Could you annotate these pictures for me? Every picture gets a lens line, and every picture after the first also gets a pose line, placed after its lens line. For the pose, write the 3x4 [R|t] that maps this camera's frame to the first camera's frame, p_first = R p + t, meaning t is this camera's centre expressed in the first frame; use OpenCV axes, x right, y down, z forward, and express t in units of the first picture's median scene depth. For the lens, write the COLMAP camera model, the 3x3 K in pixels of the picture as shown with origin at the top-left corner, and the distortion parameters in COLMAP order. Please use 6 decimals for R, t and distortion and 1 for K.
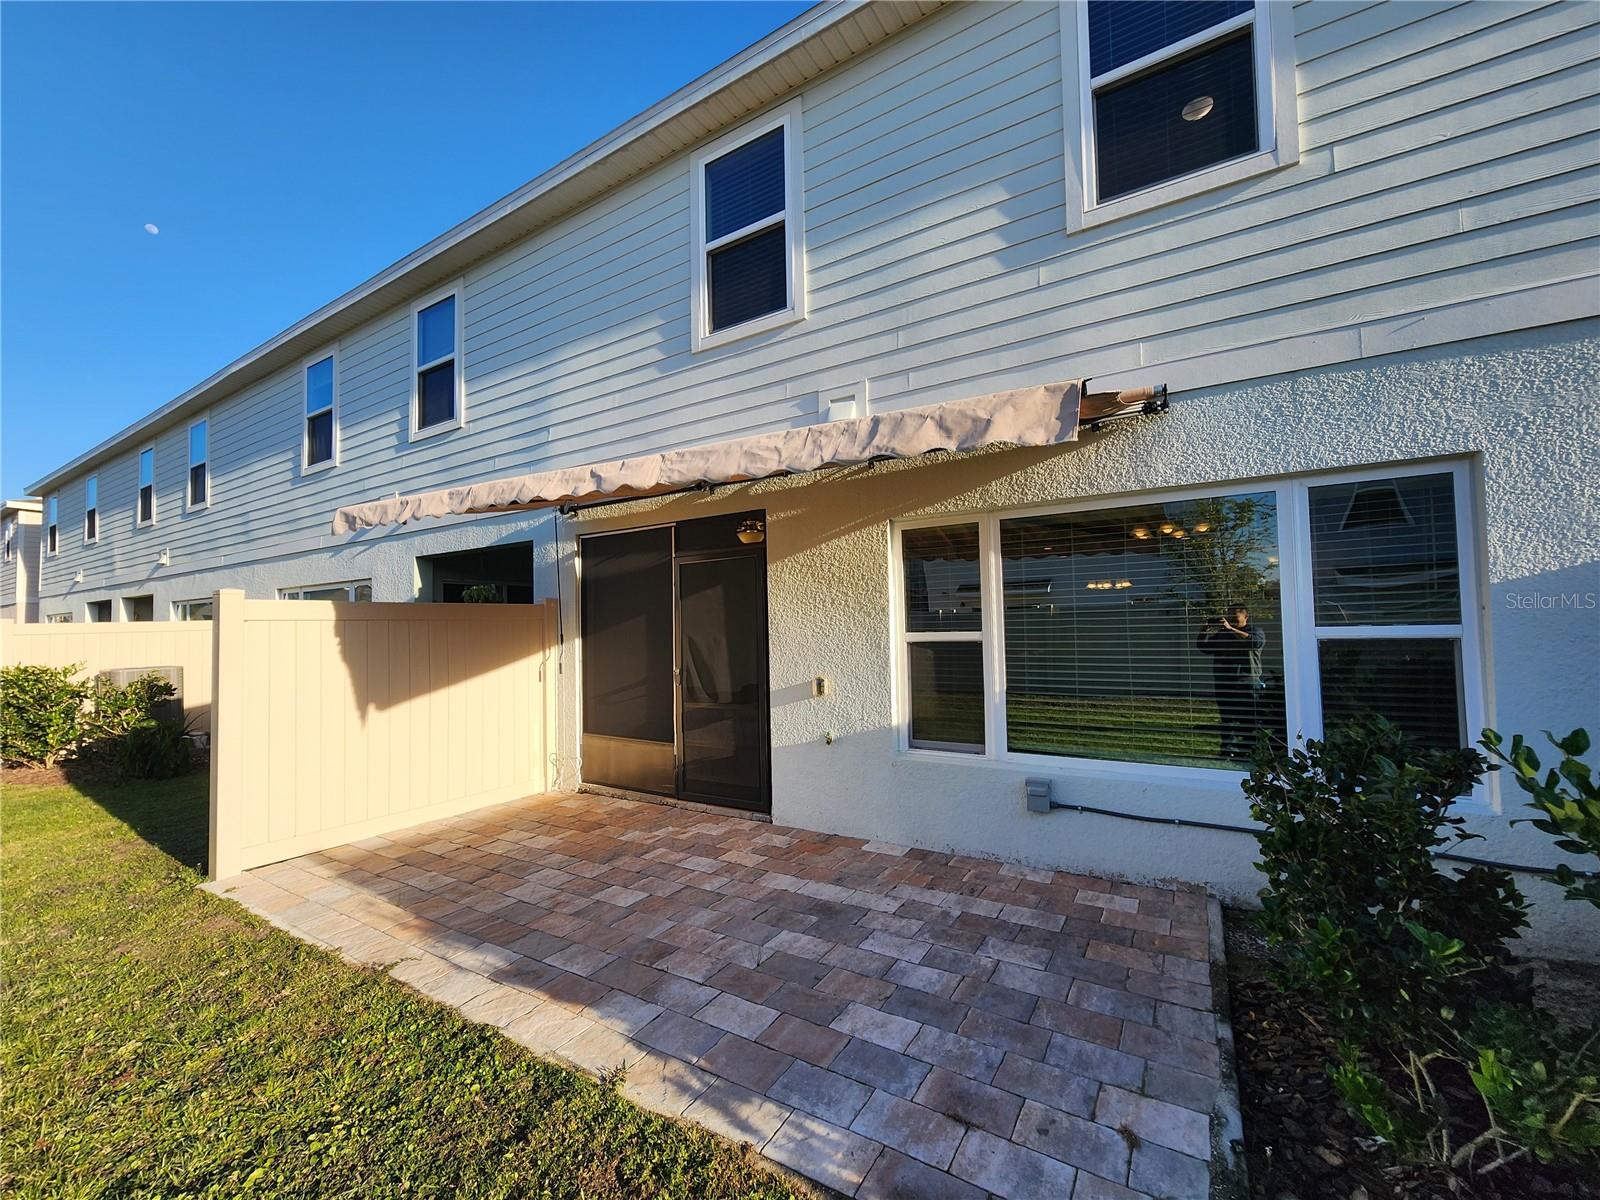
lens RADIAL K [[658.0, 0, 799.4], [0, 658.0, 599.7], [0, 0, 1]] dist [-0.002791, -0.001536]
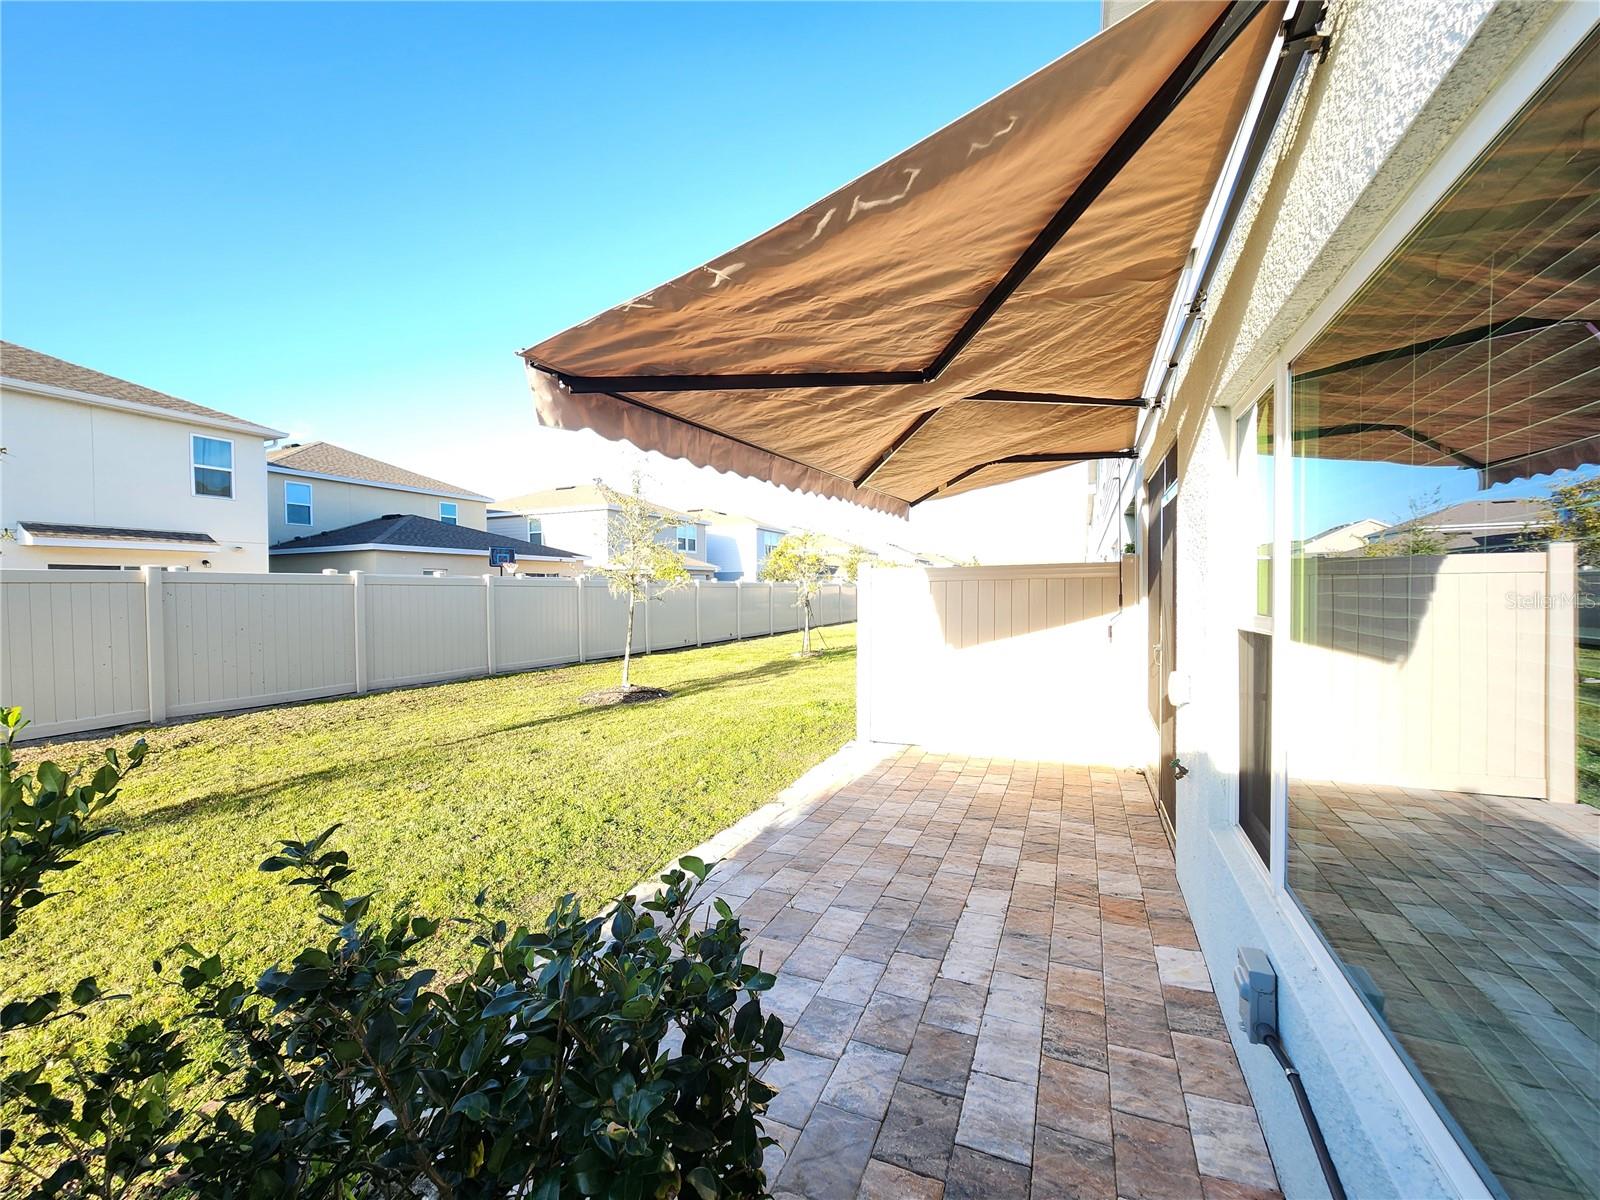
lens RADIAL K [[658.0, 0, 812.8], [0, 658.0, 608.7], [0, 0, 1]] dist [-0.002791, -0.001536]
pose [[0.155317, 0.046627, -0.986764, 0.773464], [0.048033, 0.997347, 0.054688, -0.011631], [0.986696, -0.055892, 0.152666, 0.667192]]
